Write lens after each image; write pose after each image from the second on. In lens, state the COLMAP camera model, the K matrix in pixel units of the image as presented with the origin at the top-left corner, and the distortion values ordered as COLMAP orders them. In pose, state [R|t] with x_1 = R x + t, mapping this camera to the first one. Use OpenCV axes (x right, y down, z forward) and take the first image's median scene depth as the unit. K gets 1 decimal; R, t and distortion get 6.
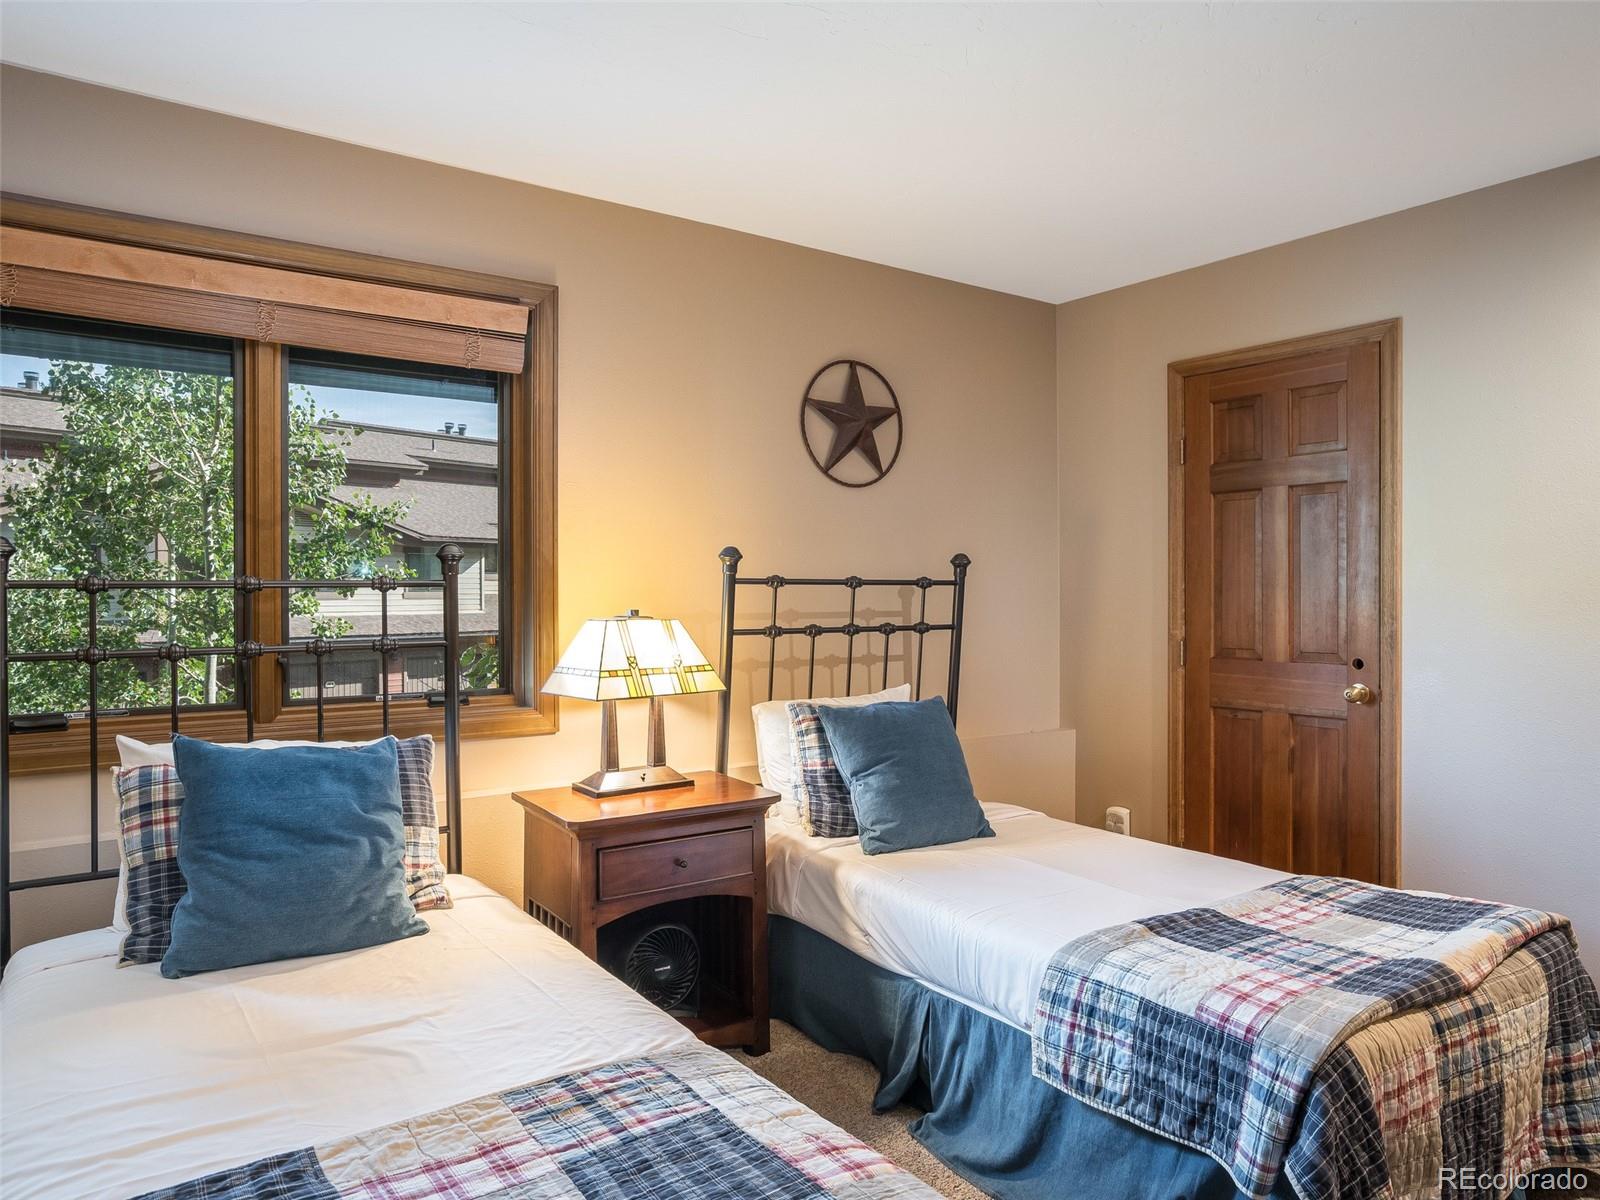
lens RADIAL K [[1057.3, 0, 801.8], [0, 1057.3, 590.1], [0, 0, 1]] dist [-0.048964, 0.057092]
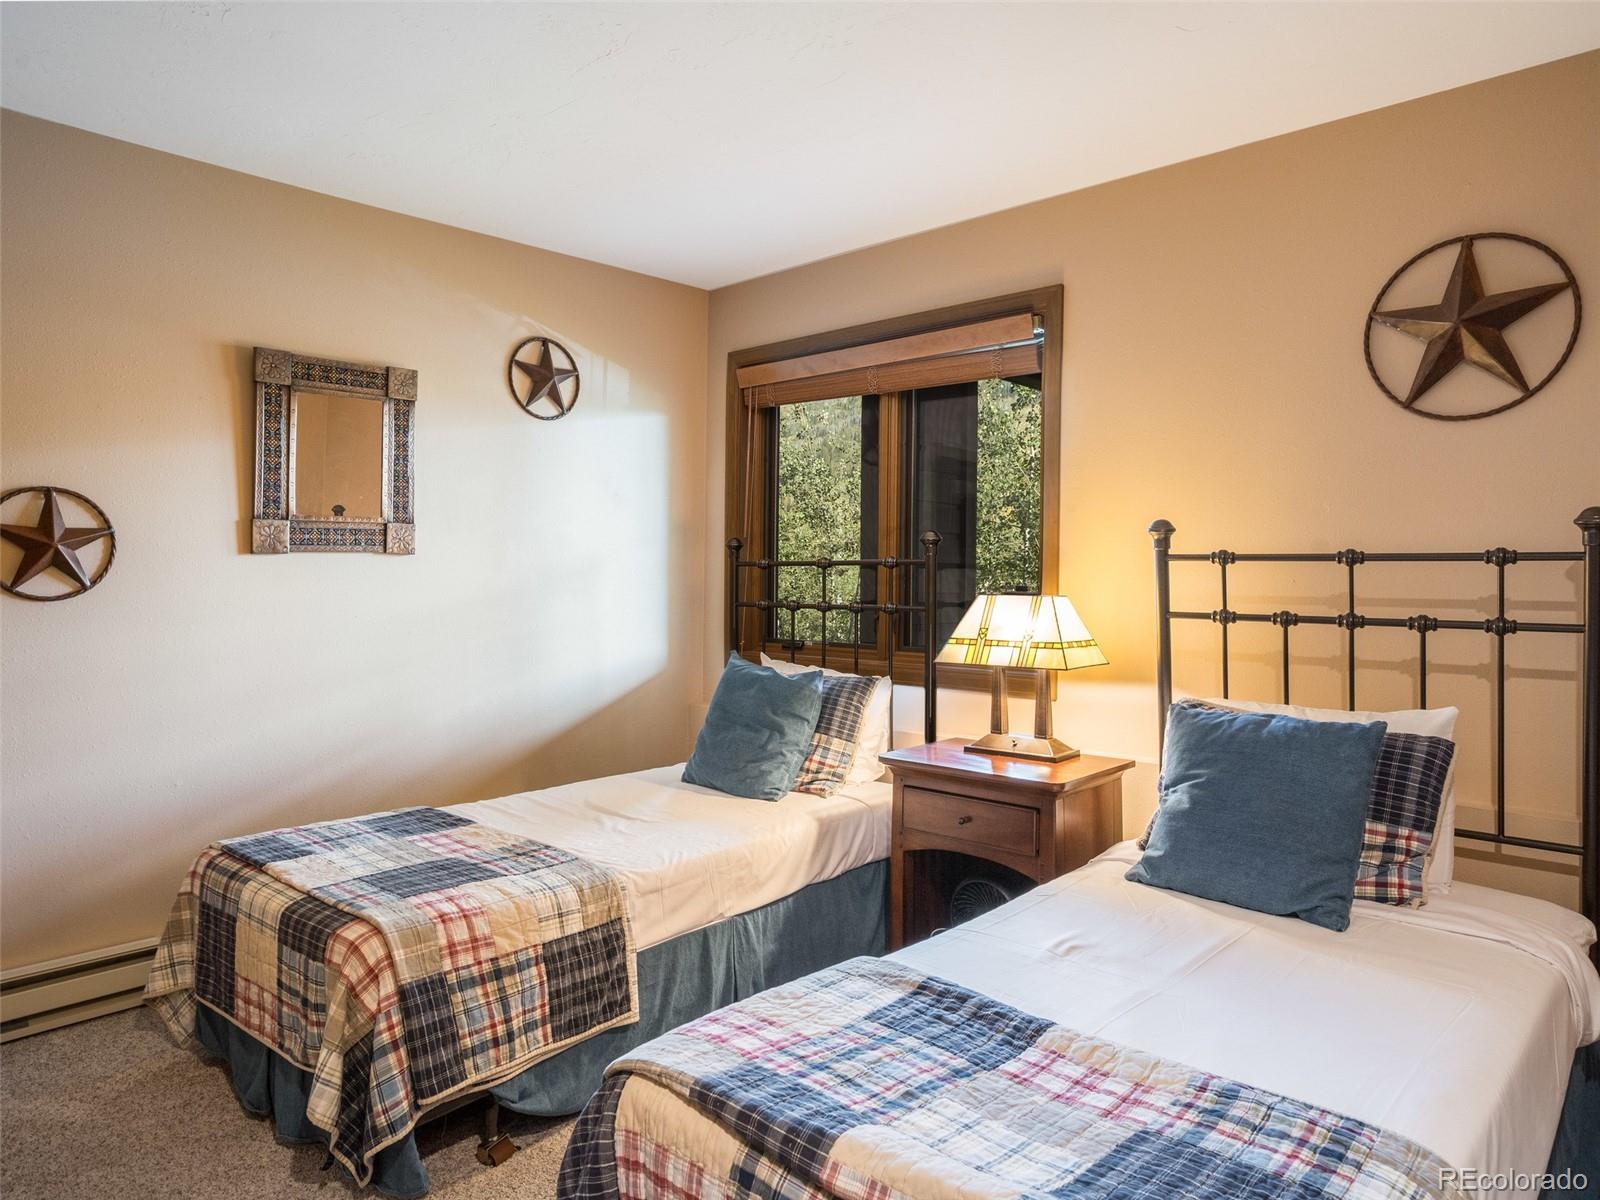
lens RADIAL K [[1057.3, 0, 801.8], [0, 1057.3, 590.1], [0, 0, 1]] dist [-0.048964, 0.057092]
pose [[0.199985, 0.017641, -0.979640, 0.893283], [-0.005435, 0.999843, 0.016895, 0.006875], [0.979784, 0.001945, 0.200049, 0.614856]]
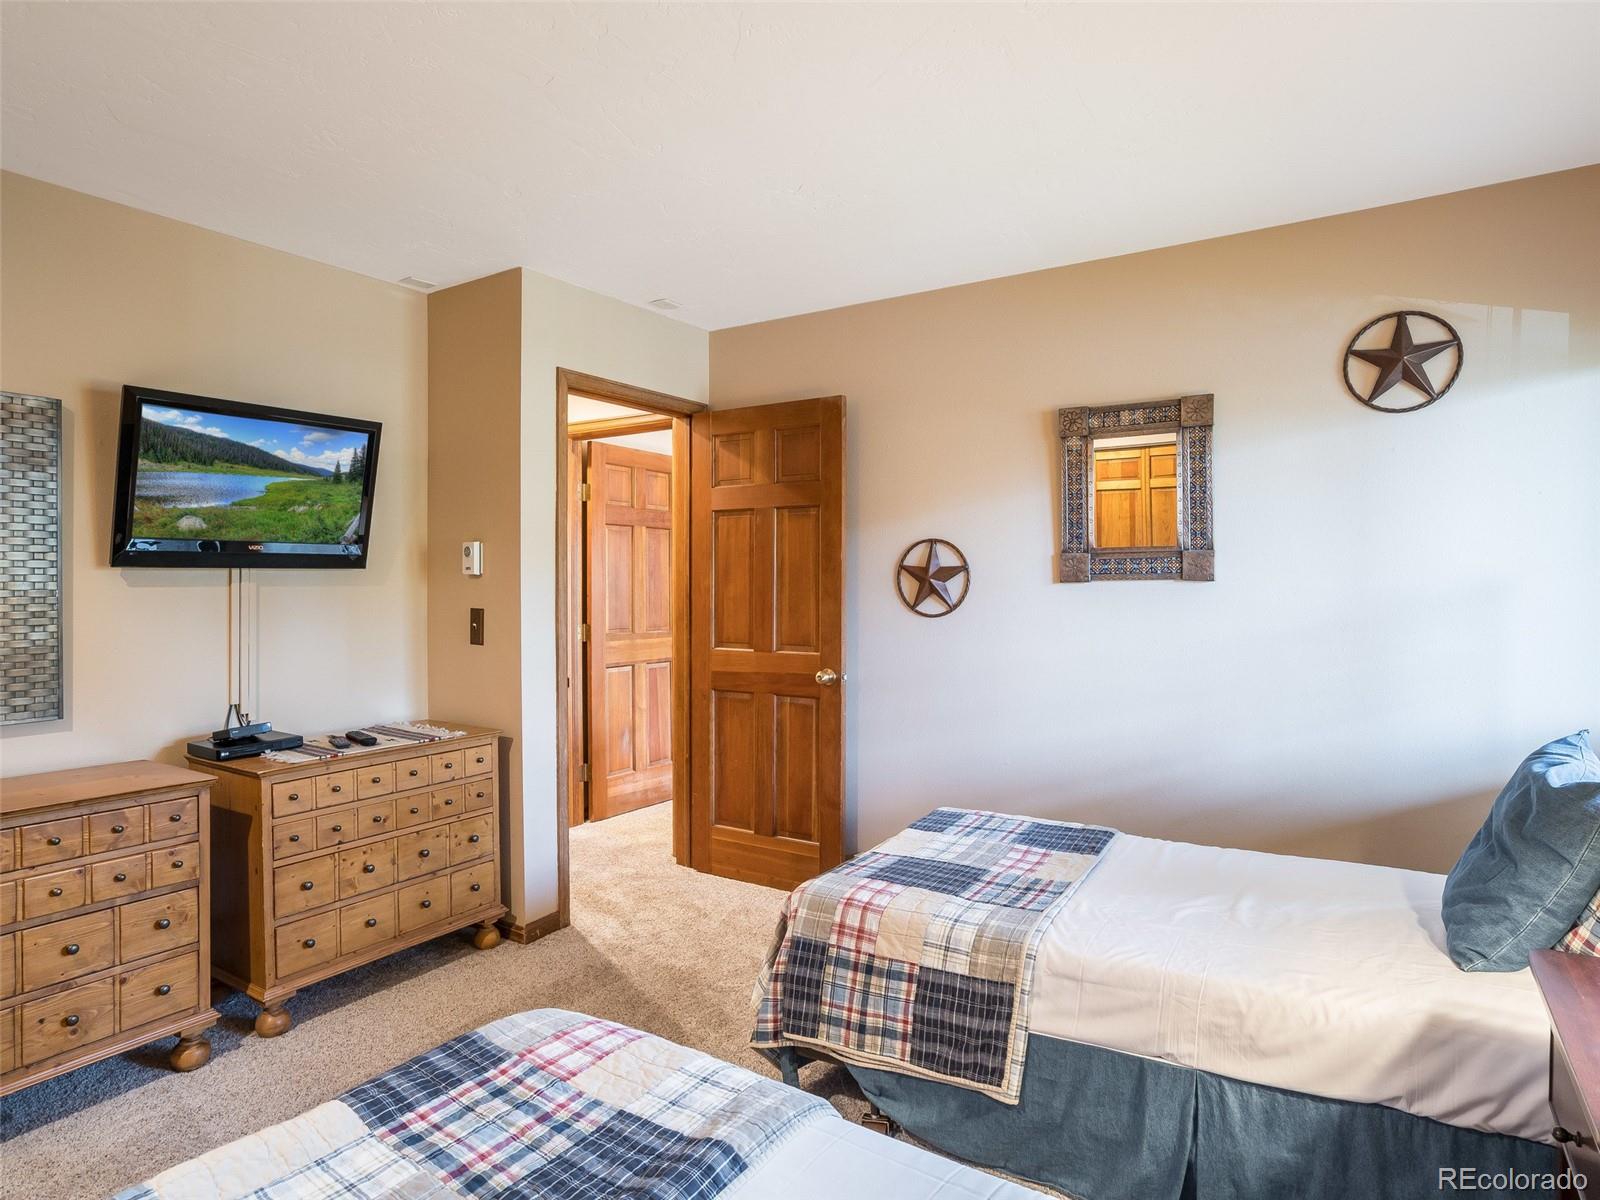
lens RADIAL K [[912.7, 0, 800.0], [0, 912.7, 600.0], [0, 0, 1]] dist [-0.027180, 0.001853]
pose [[-0.926712, 0.008431, -0.375677, 0.393097], [0.001017, 0.999801, 0.019929, -0.012599], [0.375770, 0.018086, -0.926537, 1.247659]]
